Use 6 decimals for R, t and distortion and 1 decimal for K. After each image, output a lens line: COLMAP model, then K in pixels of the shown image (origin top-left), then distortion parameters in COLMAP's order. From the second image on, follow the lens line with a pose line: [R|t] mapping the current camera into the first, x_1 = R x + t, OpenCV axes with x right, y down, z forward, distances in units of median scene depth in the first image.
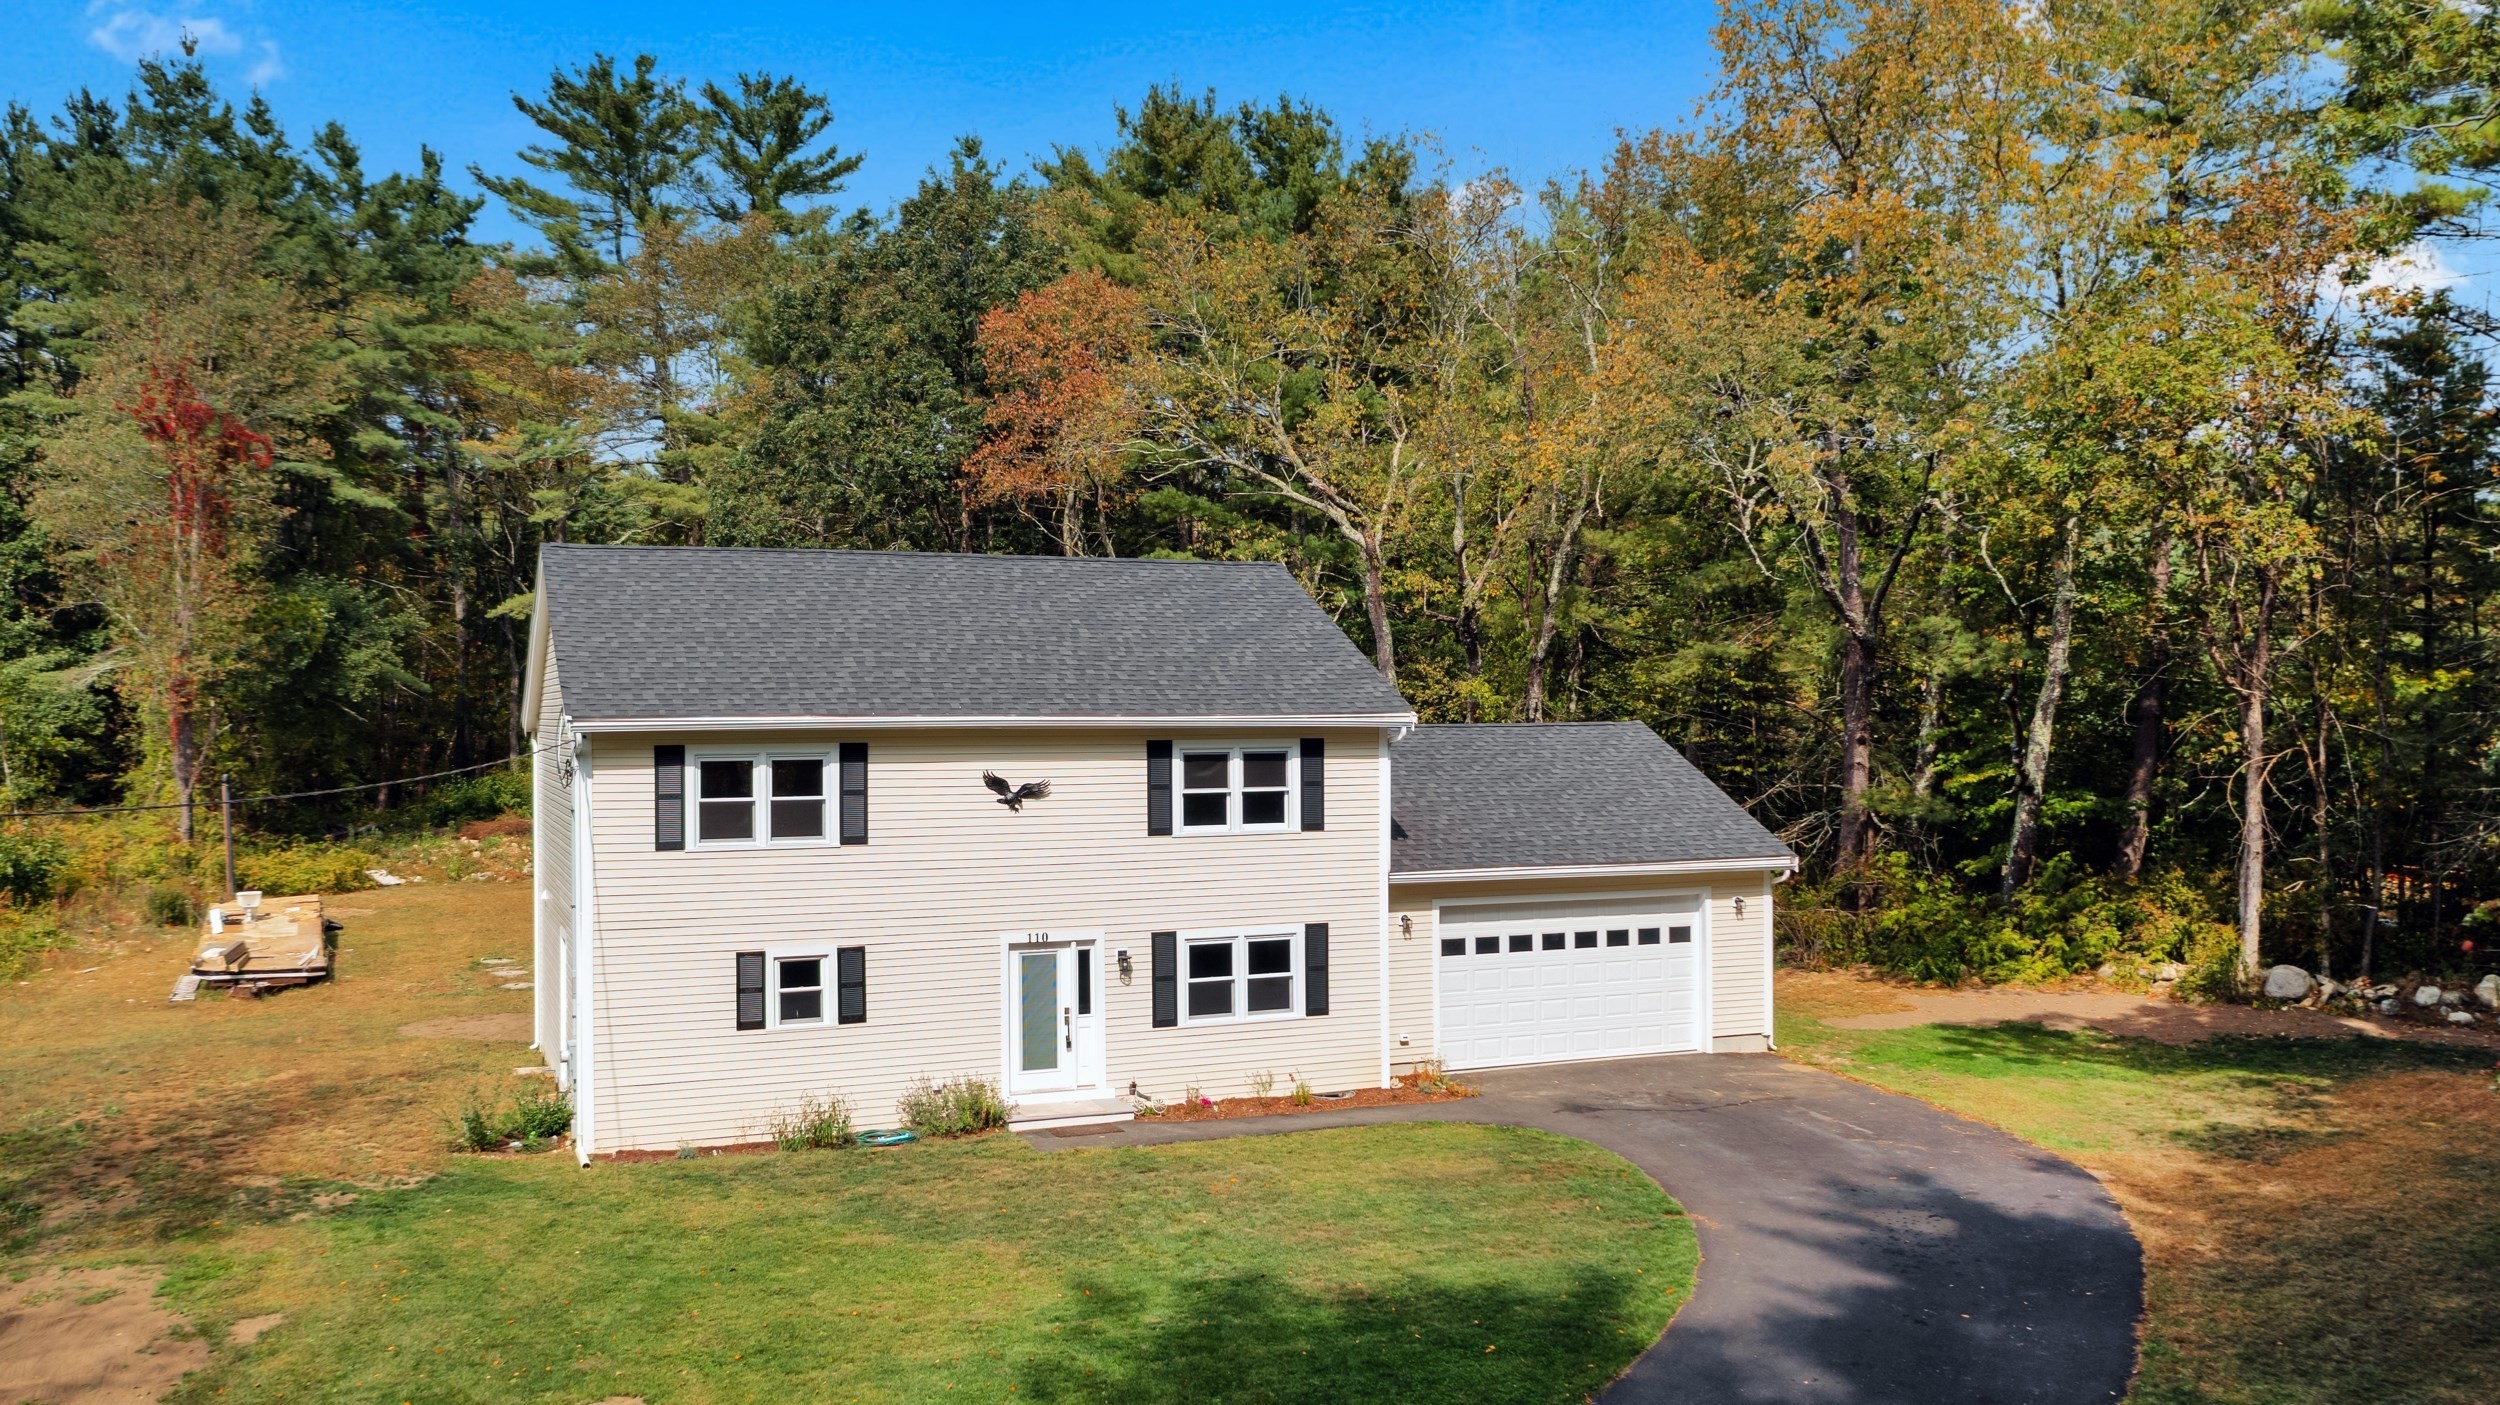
lens RADIAL K [[1999.6, 0, 1250.0], [0, 1999.6, 702.5], [0, 0, 1]] dist [-0.010024, 0.008969]
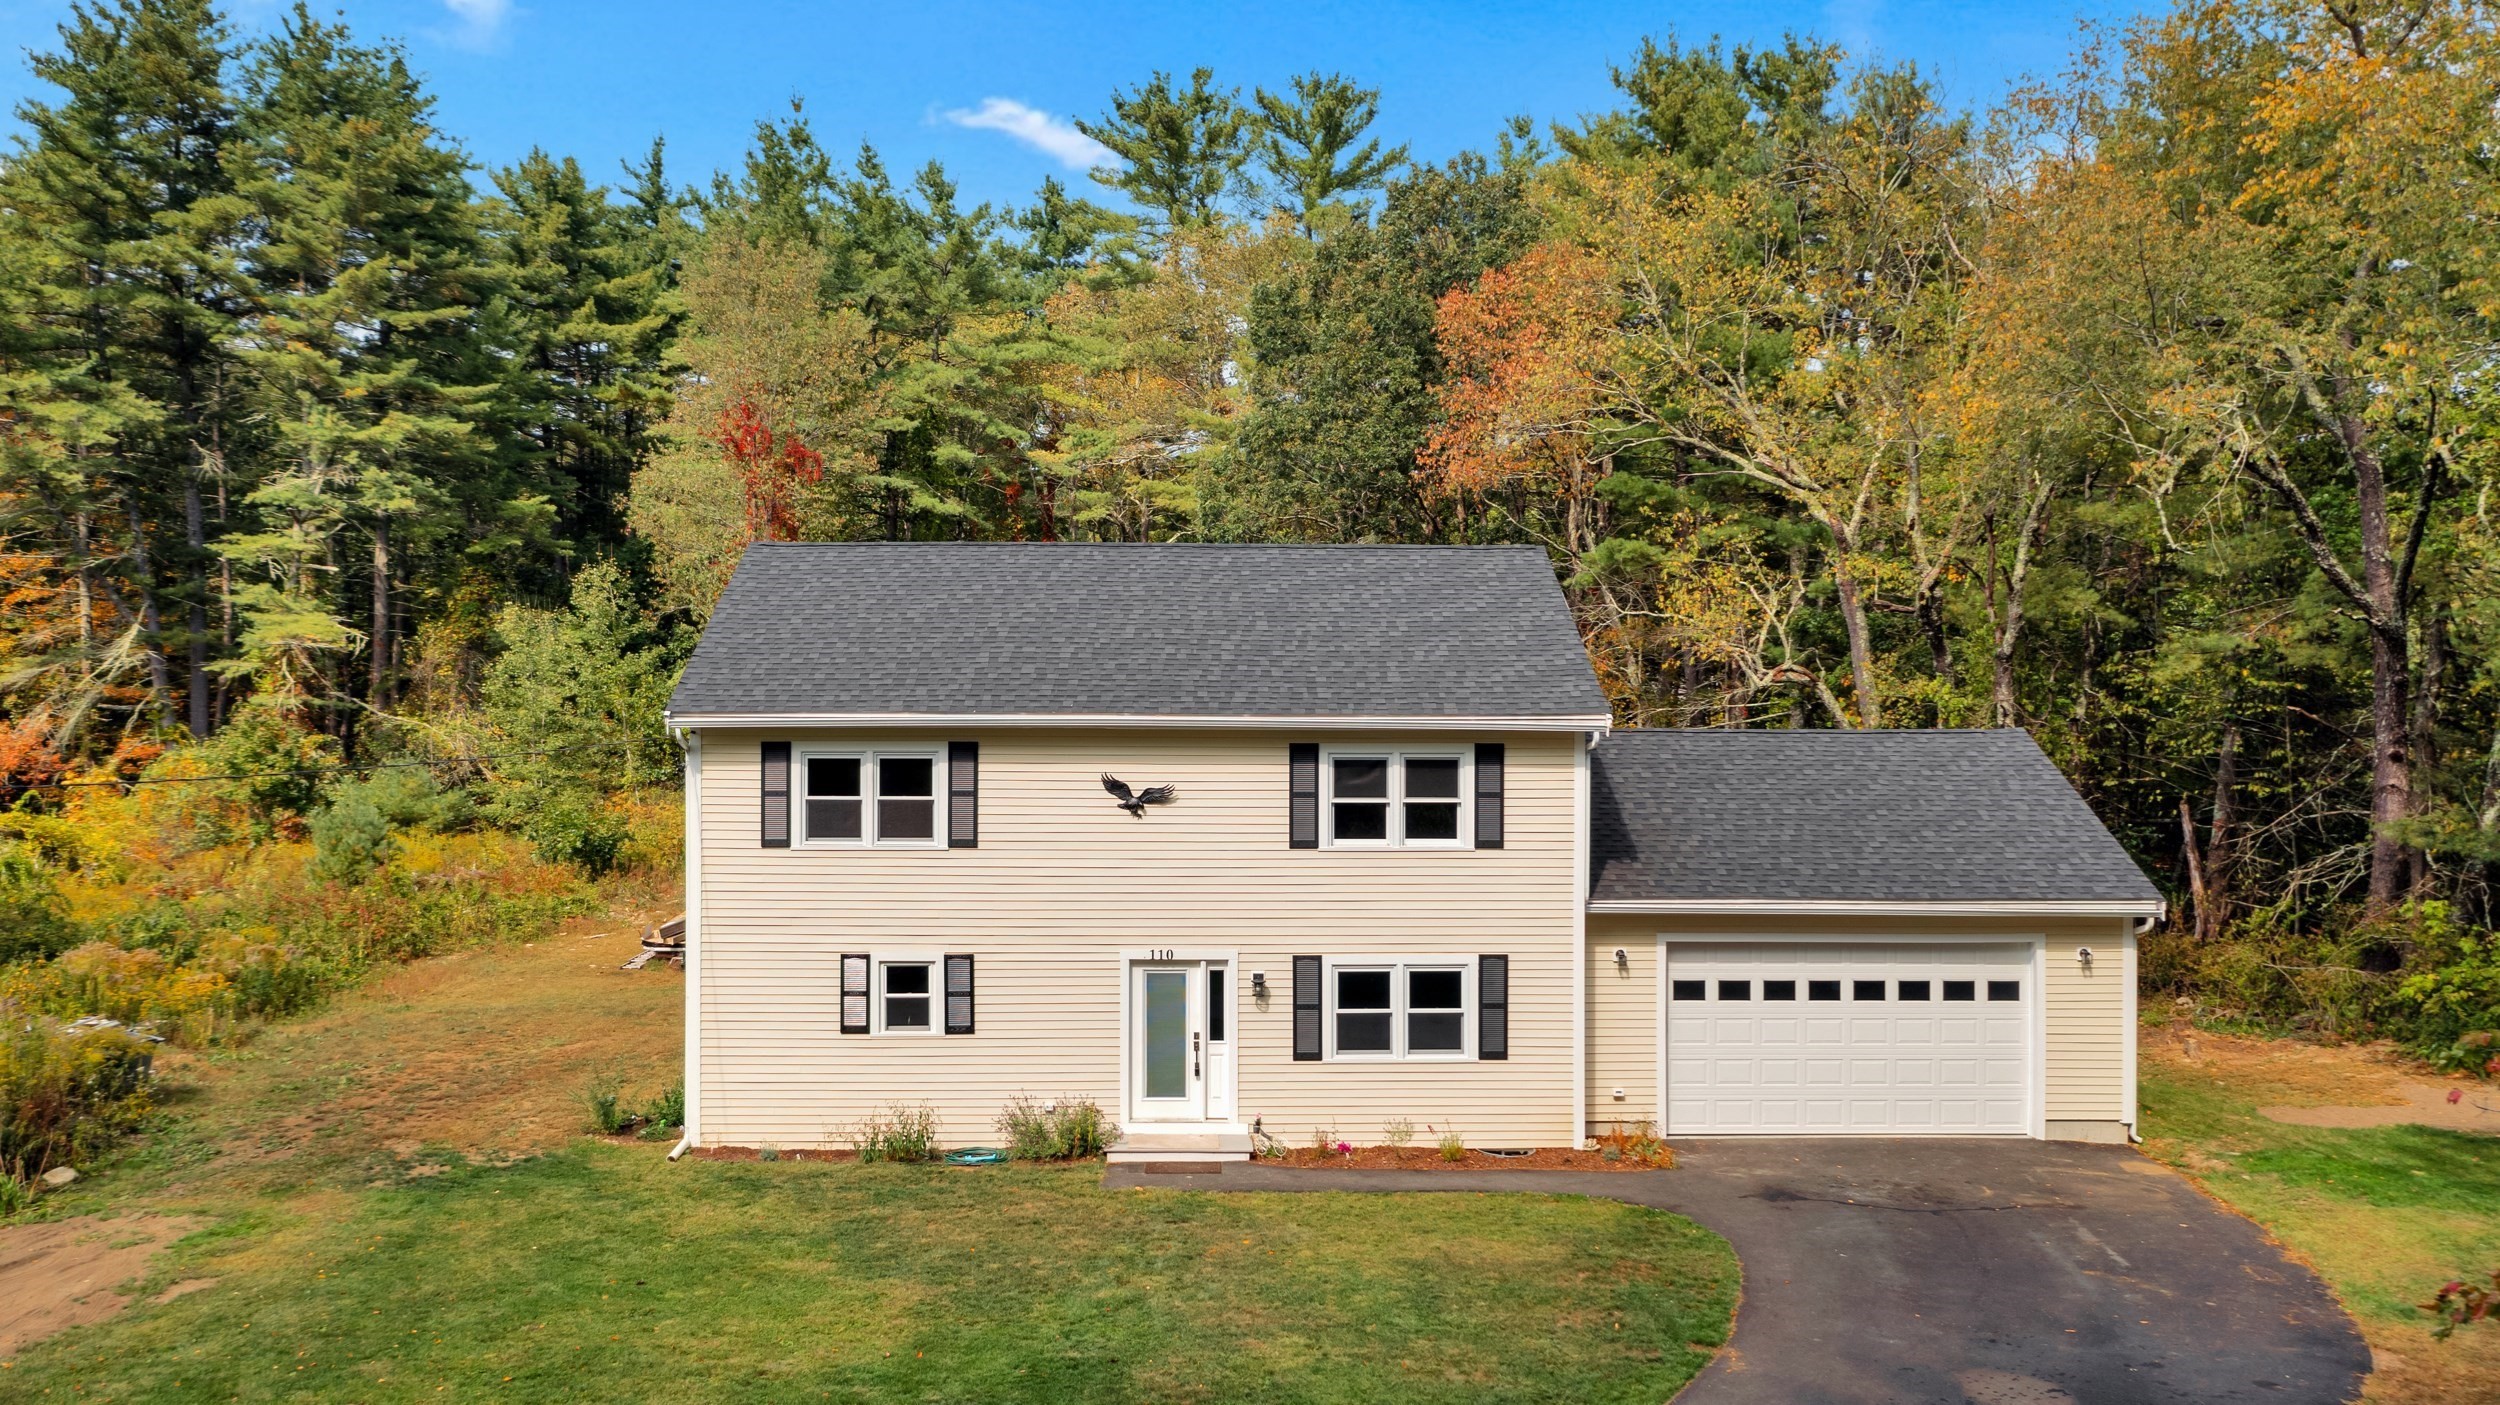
lens RADIAL K [[1999.6, 0, 1250.0], [0, 1999.6, 702.5], [0, 0, 1]] dist [-0.010024, 0.008969]
pose [[0.930996, 0.006849, -0.364965, 0.259201], [-0.006739, 0.999976, 0.001573, -0.000908], [0.364967, 0.000995, 0.931020, 0.146897]]
